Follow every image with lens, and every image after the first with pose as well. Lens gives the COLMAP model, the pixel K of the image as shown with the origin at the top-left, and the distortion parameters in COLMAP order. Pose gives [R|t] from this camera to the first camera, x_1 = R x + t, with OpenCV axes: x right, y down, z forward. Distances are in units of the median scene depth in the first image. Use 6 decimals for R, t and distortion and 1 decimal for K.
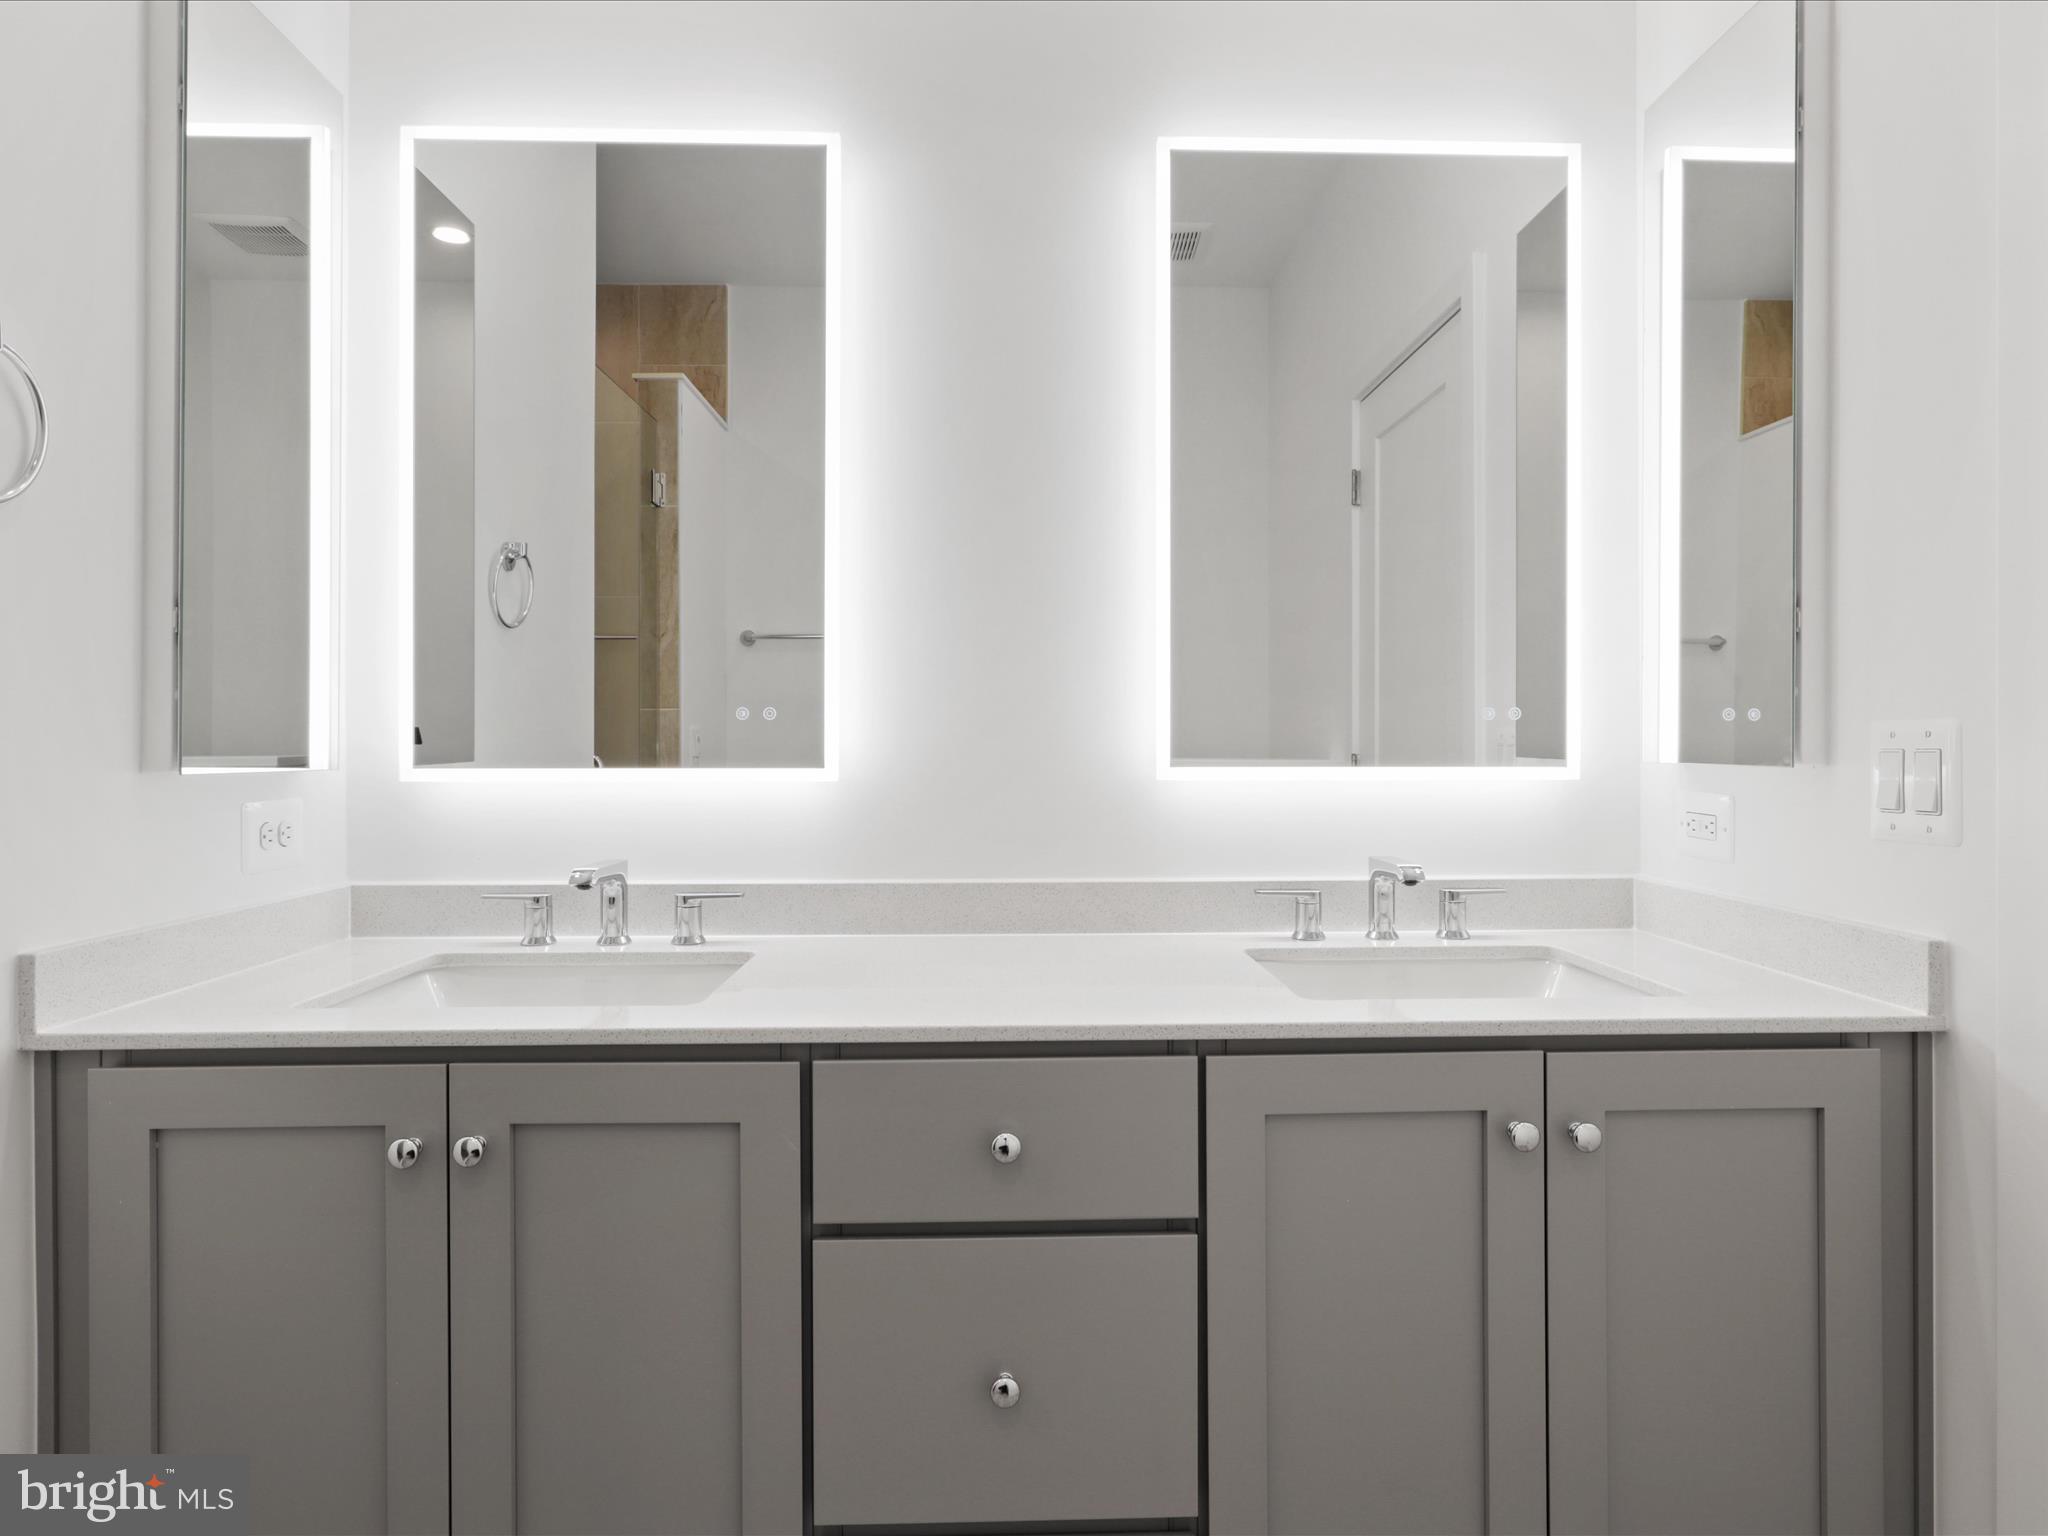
lens RADIAL K [[1152.5, 0, 1033.1], [0, 1152.5, 756.5], [0, 0, 1]] dist [-0.023920, 0.015807]
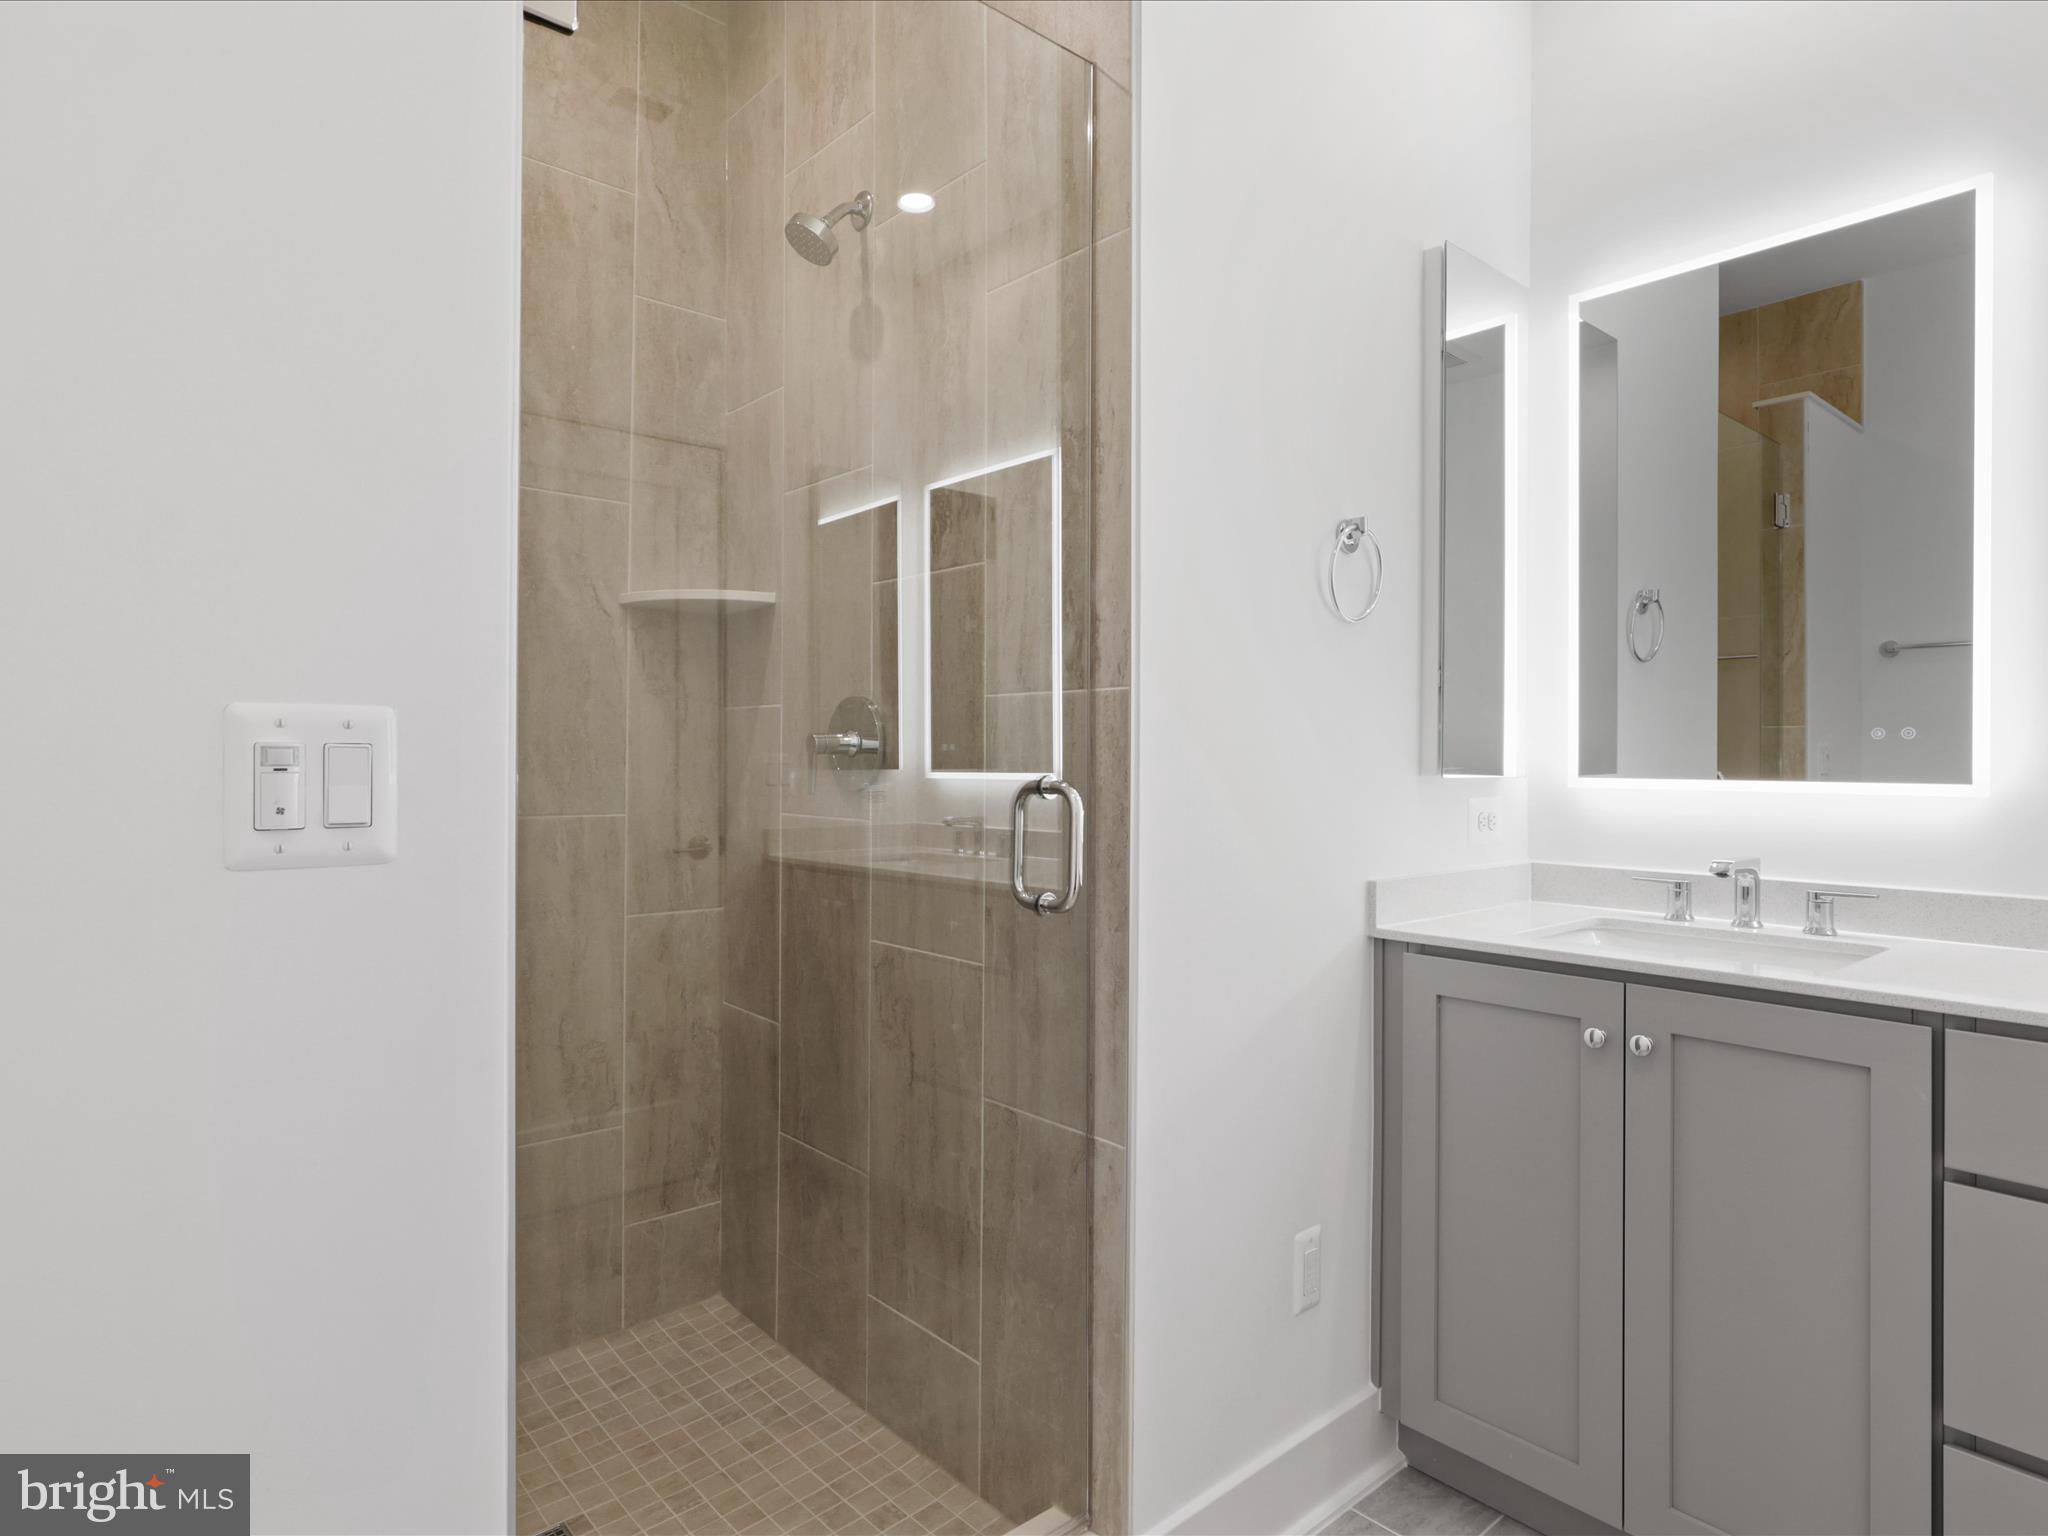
lens RADIAL K [[1152.5, 0, 1017.2], [0, 1152.5, 751.0], [0, 0, 1]] dist [-0.023920, 0.015807]
pose [[0.624185, -0.000417, -0.781276, 0.091313], [-0.014817, 0.999814, -0.012372, 0.005721], [0.781136, 0.019299, 0.624063, -0.338863]]
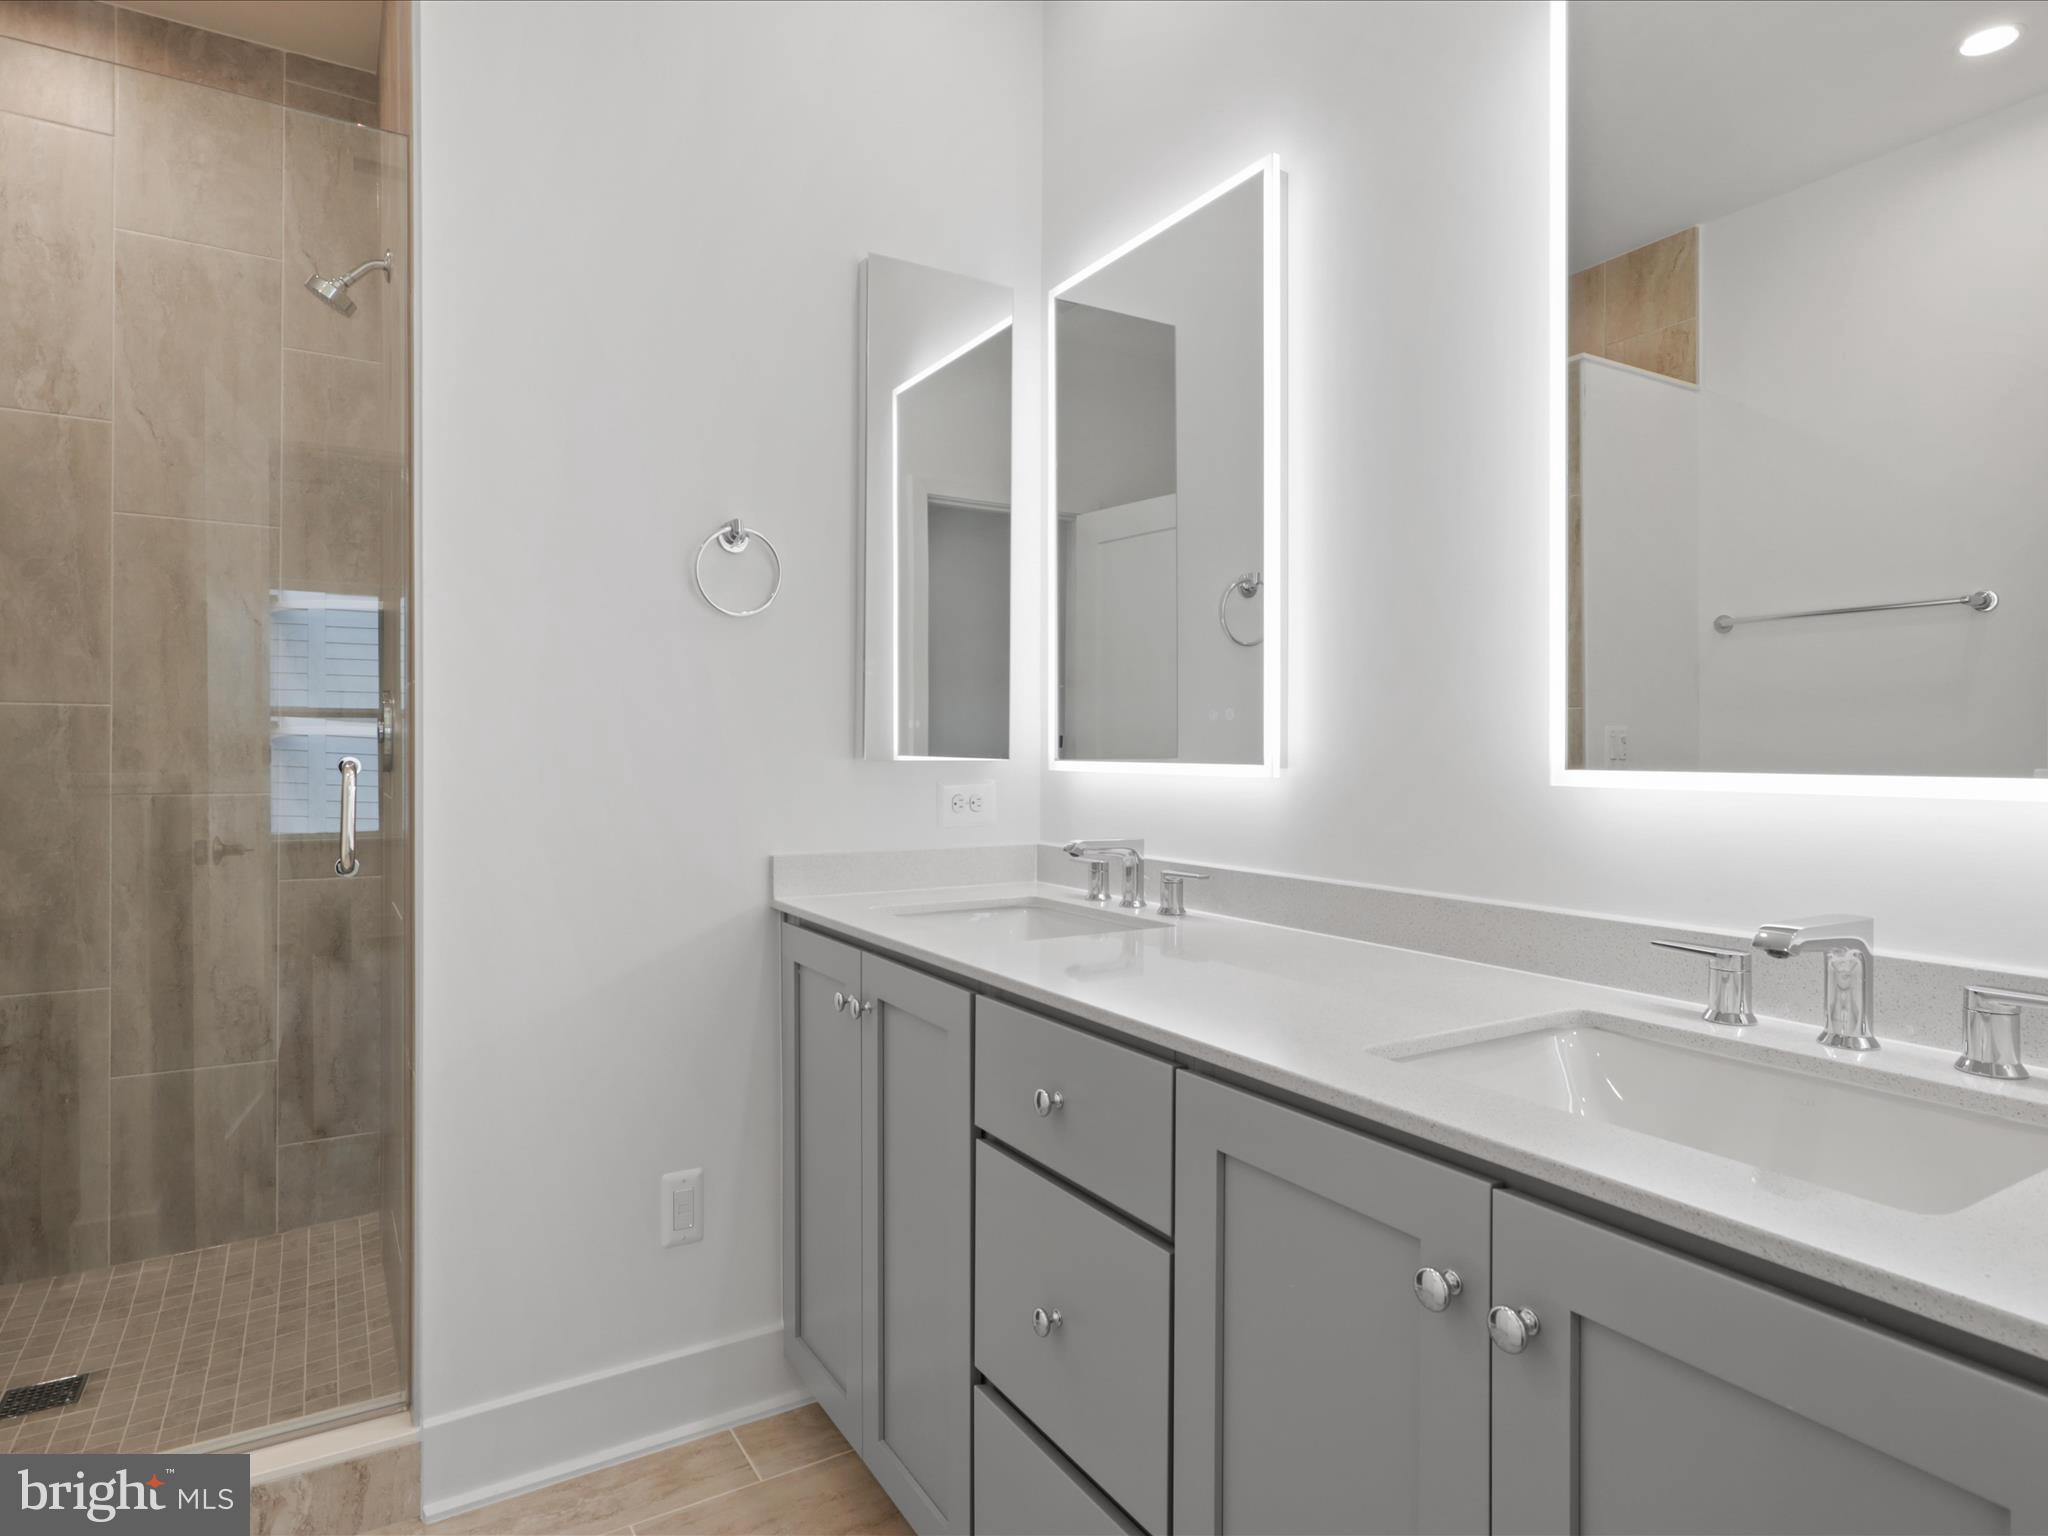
lens RADIAL K [[1152.5, 0, 1005.3], [0, 1152.5, 752.4], [0, 0, 1]] dist [-0.023920, 0.015807]
pose [[0.482846, 0.004008, -0.875696, 0.635967], [-0.011505, 0.999932, -0.001767, 0.004018], [0.875630, 0.010928, 0.482860, 0.294207]]
